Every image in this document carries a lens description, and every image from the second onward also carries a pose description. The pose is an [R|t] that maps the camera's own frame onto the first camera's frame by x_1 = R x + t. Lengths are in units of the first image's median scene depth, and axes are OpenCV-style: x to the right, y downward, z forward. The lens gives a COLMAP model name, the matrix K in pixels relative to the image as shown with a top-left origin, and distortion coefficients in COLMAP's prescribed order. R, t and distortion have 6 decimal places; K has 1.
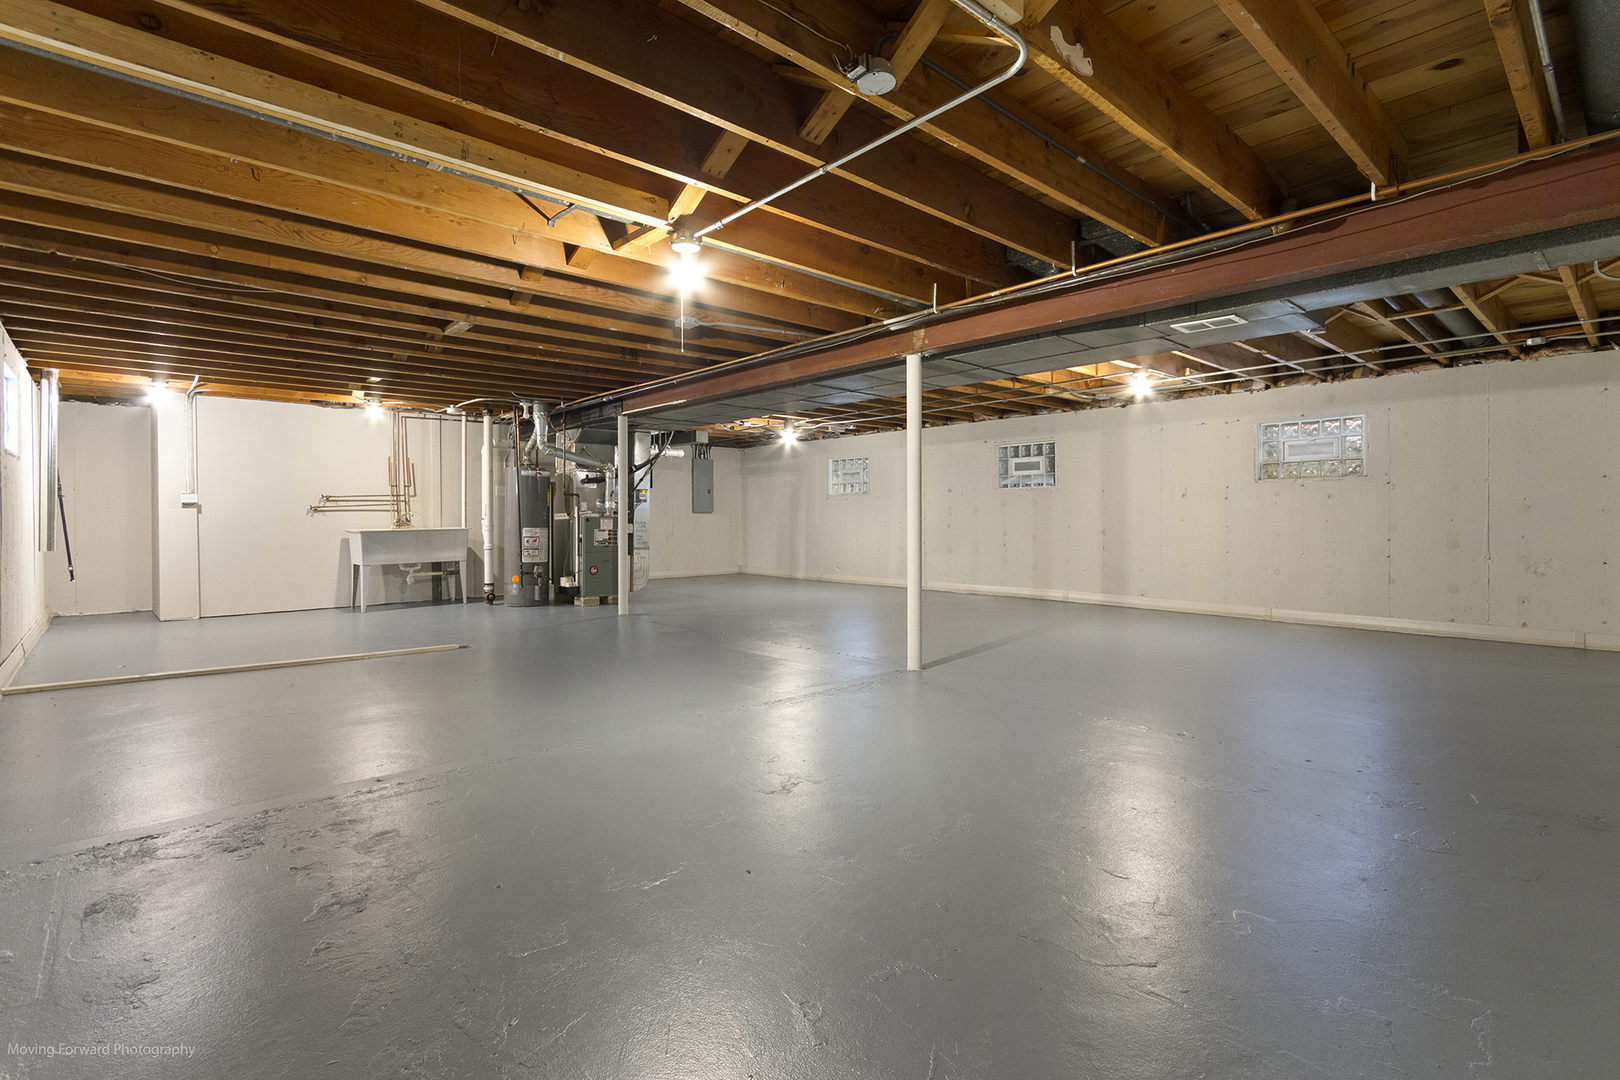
lens RADIAL K [[760.1, 0, 803.8], [0, 760.1, 532.5], [0, 0, 1]] dist [-0.004460, -0.000643]
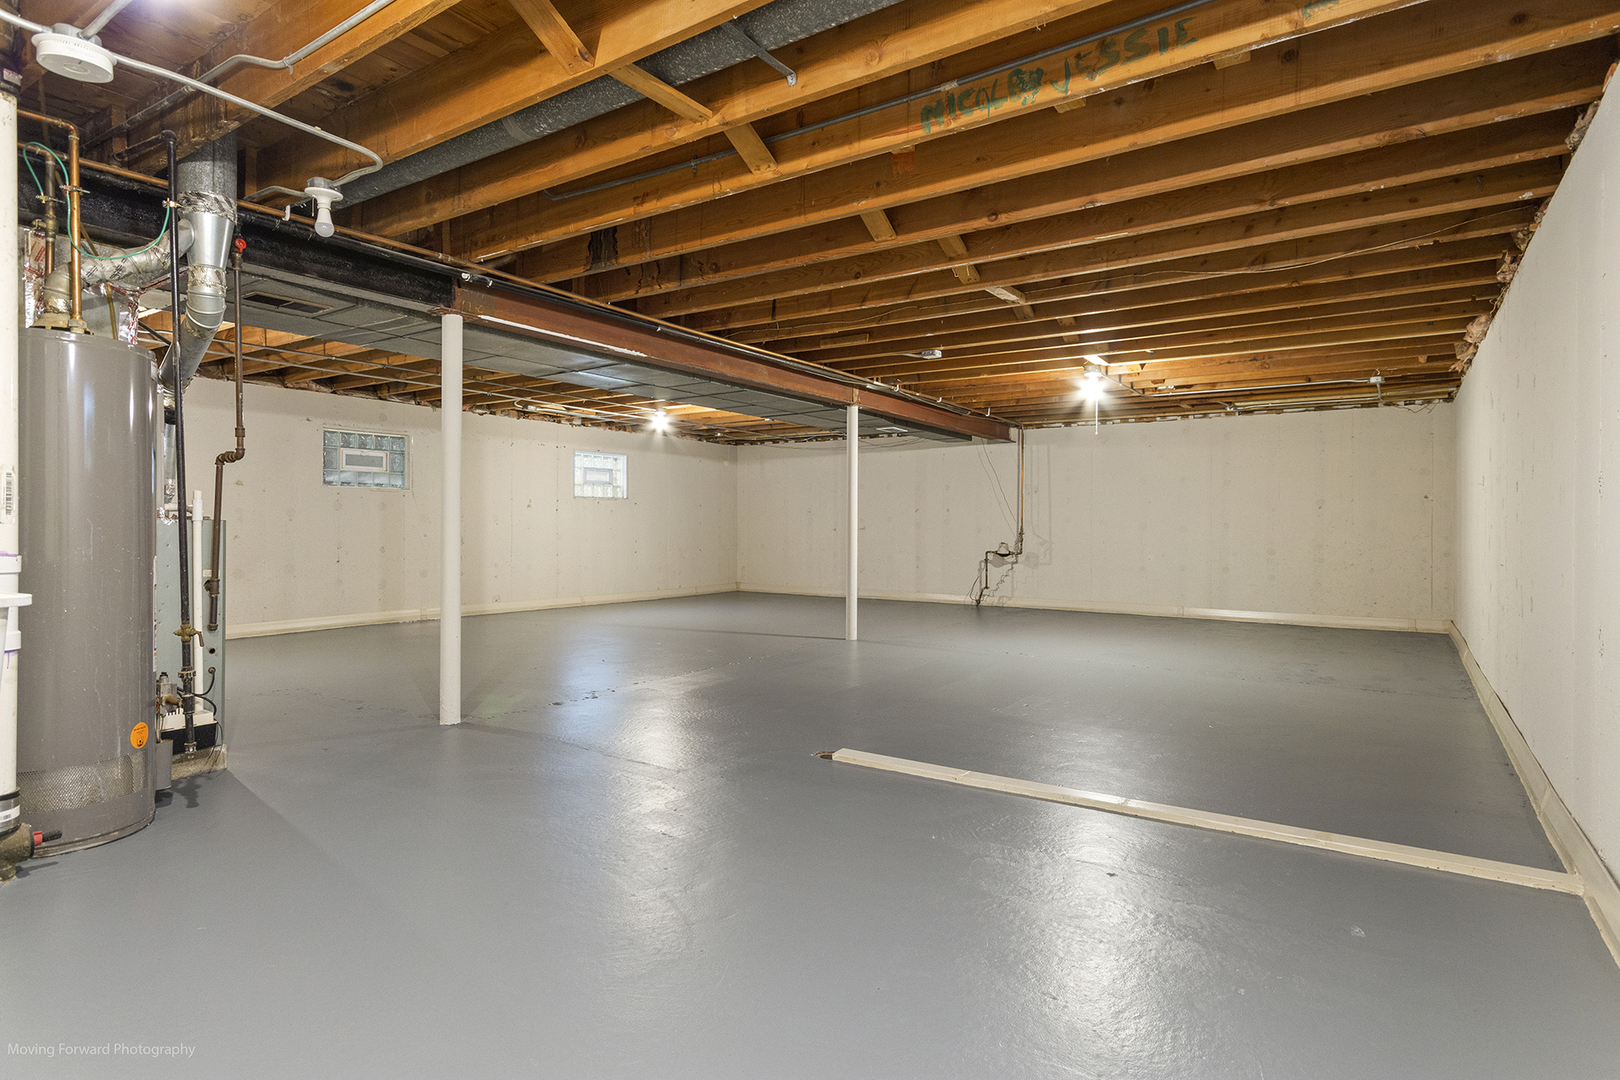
lens RADIAL K [[868.2, 0, 805.6], [0, 868.2, 538.0], [0, 0, 1]] dist [-0.000163, -0.000067]
pose [[-0.240091, -0.013126, 0.970662, -0.723037], [0.015893, 0.999721, 0.017450, -0.015292], [-0.970620, 0.019617, -0.239816, 0.794333]]
